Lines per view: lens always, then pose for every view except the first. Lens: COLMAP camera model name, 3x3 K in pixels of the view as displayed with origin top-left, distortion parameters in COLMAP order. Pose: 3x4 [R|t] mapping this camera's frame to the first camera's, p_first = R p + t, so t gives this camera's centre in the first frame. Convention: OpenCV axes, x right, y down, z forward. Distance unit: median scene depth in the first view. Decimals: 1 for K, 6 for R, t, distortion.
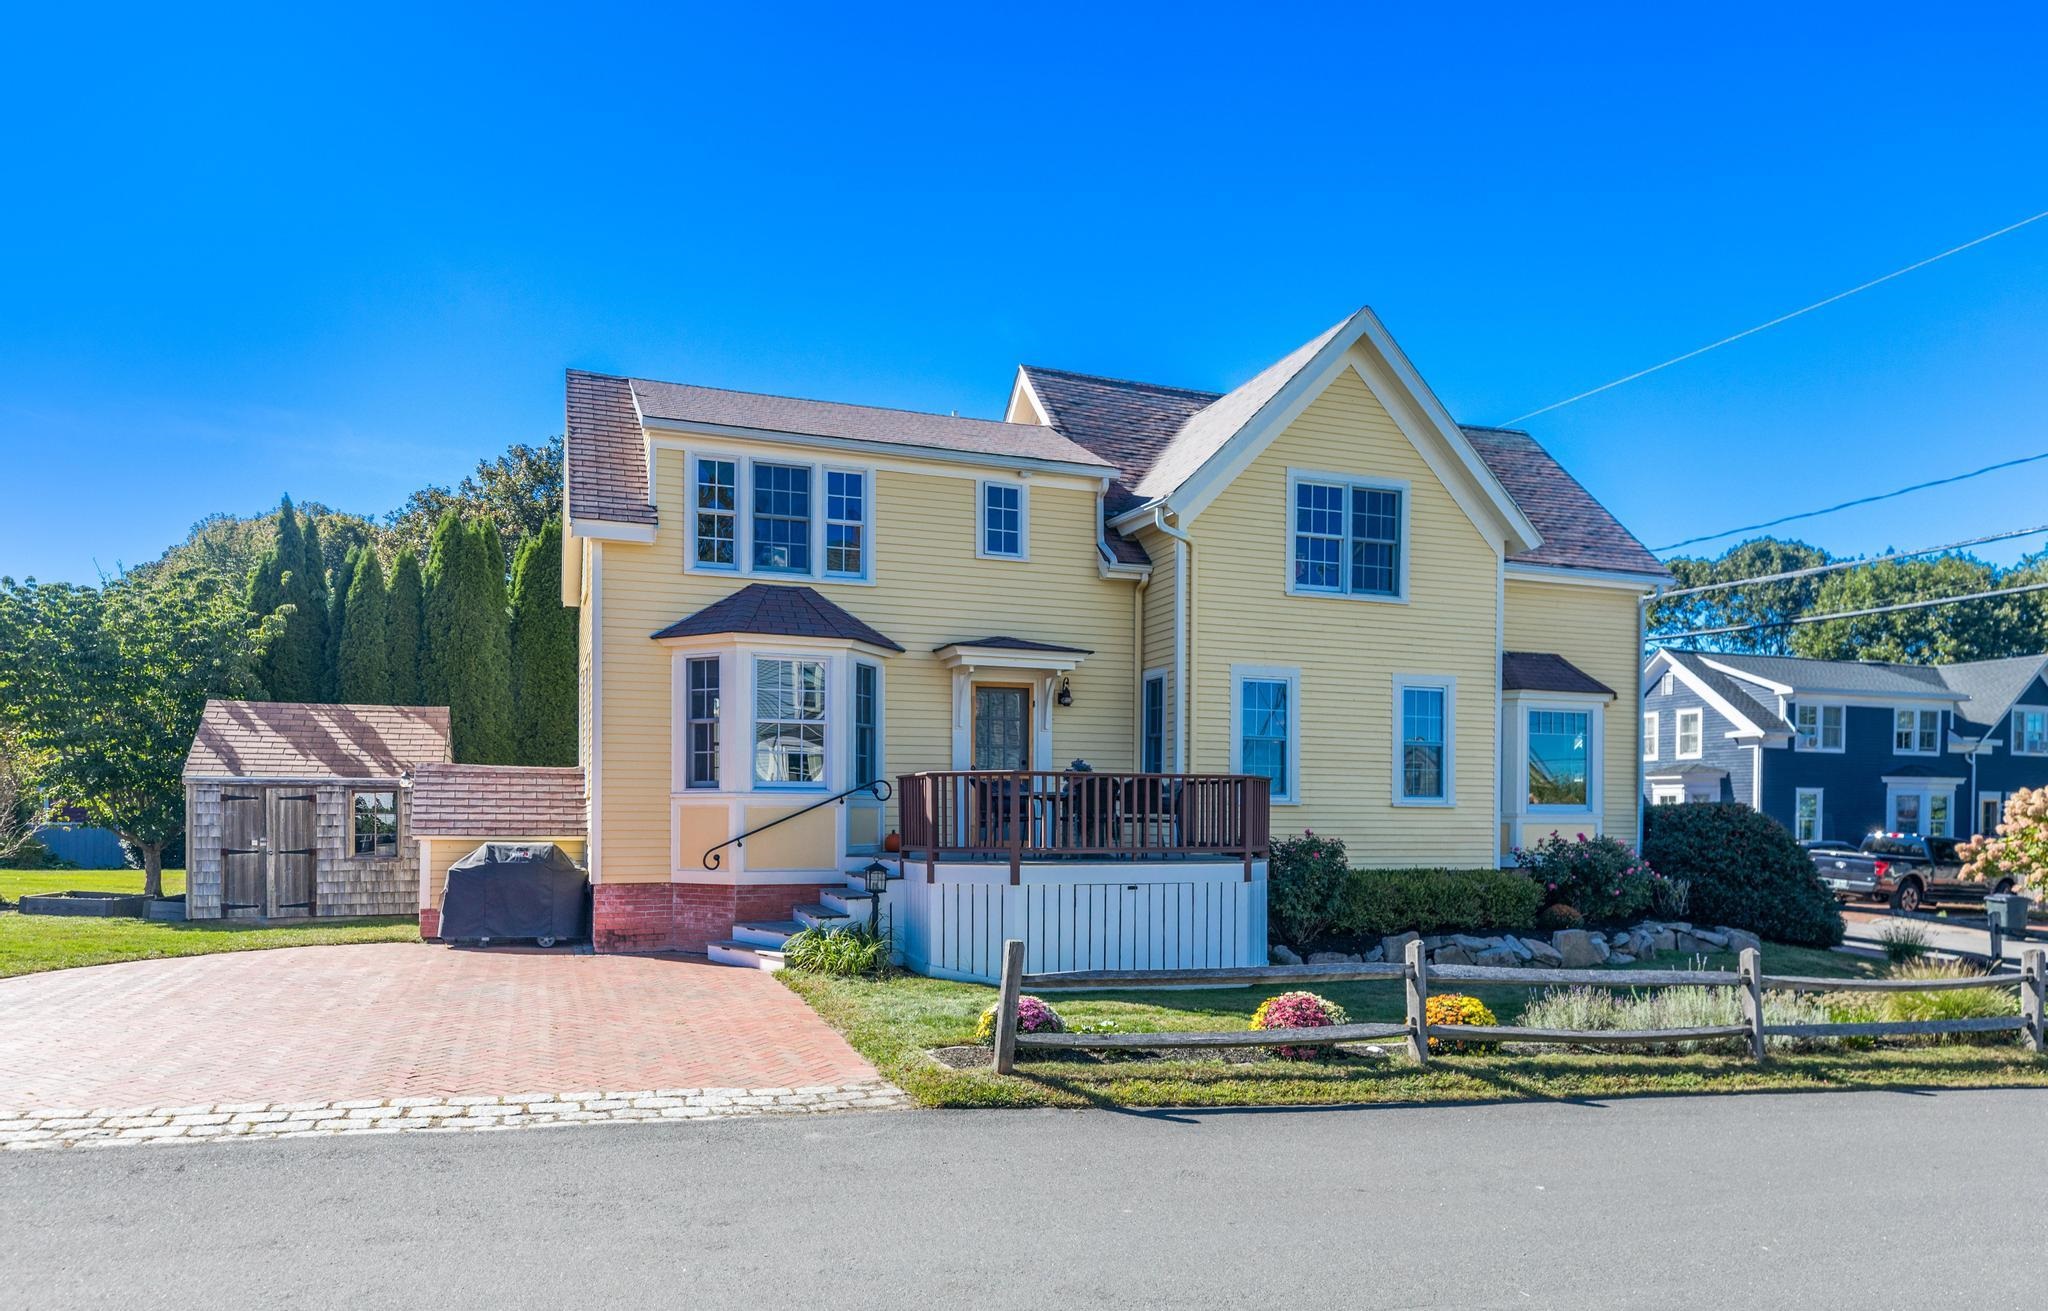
lens RADIAL K [[1321.8, 0, 1023.8], [0, 1321.8, 826.4], [0, 0, 1]] dist [-0.002360, -0.000208]
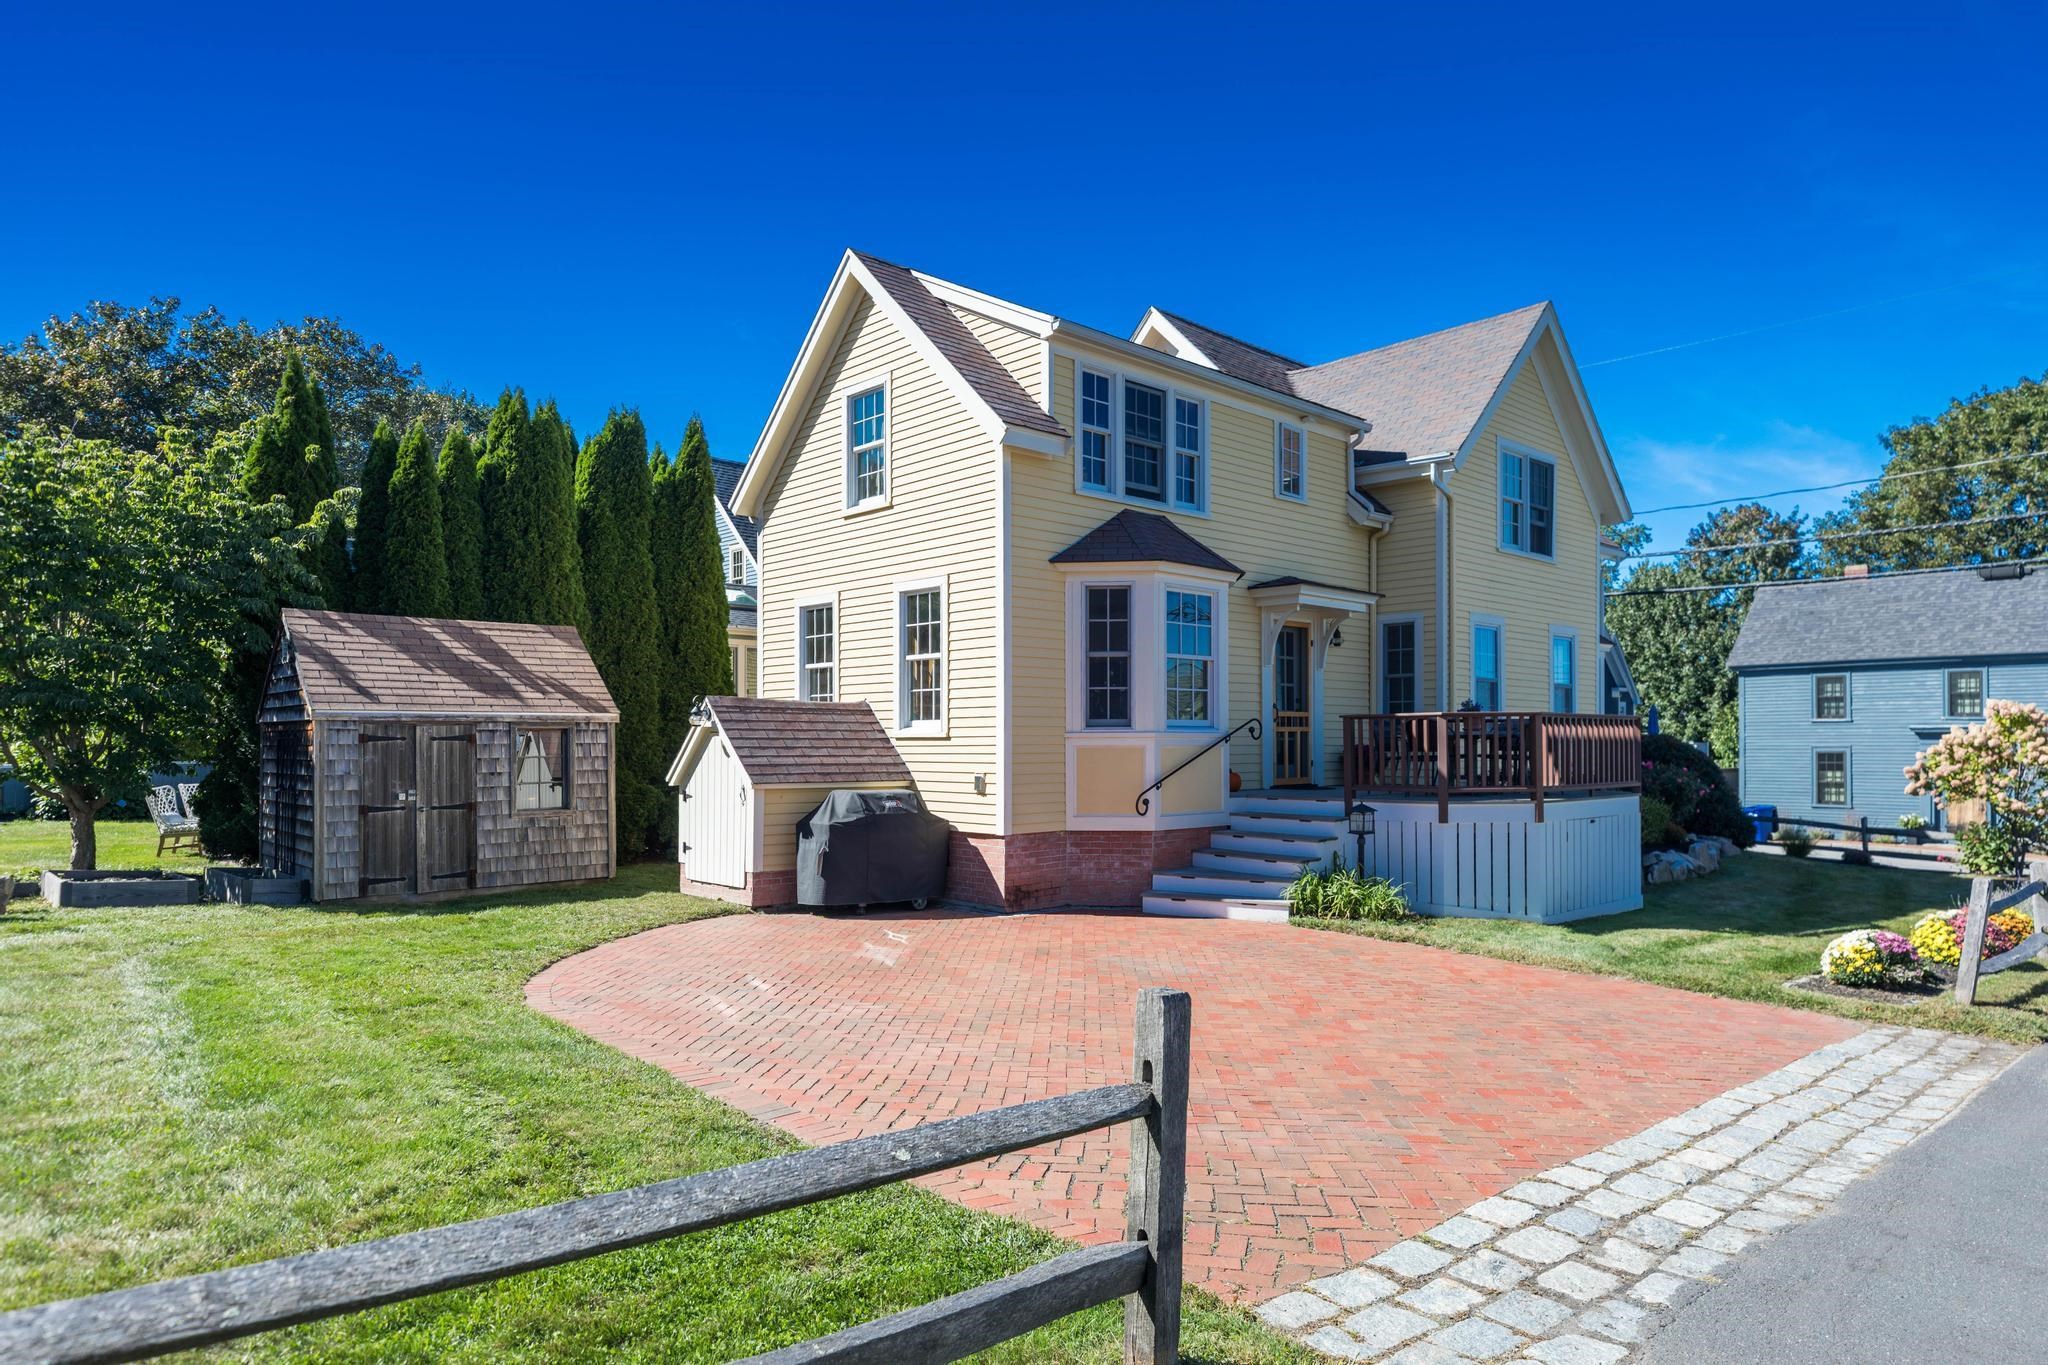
lens RADIAL K [[1251.2, 0, 1024.2], [0, 1251.2, 738.3], [0, 0, 1]] dist [-0.003894, -0.000335]
pose [[0.916084, -0.005383, 0.400951, -0.590920], [0.009846, 0.999910, -0.009071, -0.012596], [-0.400866, 0.012257, 0.916055, 0.203427]]
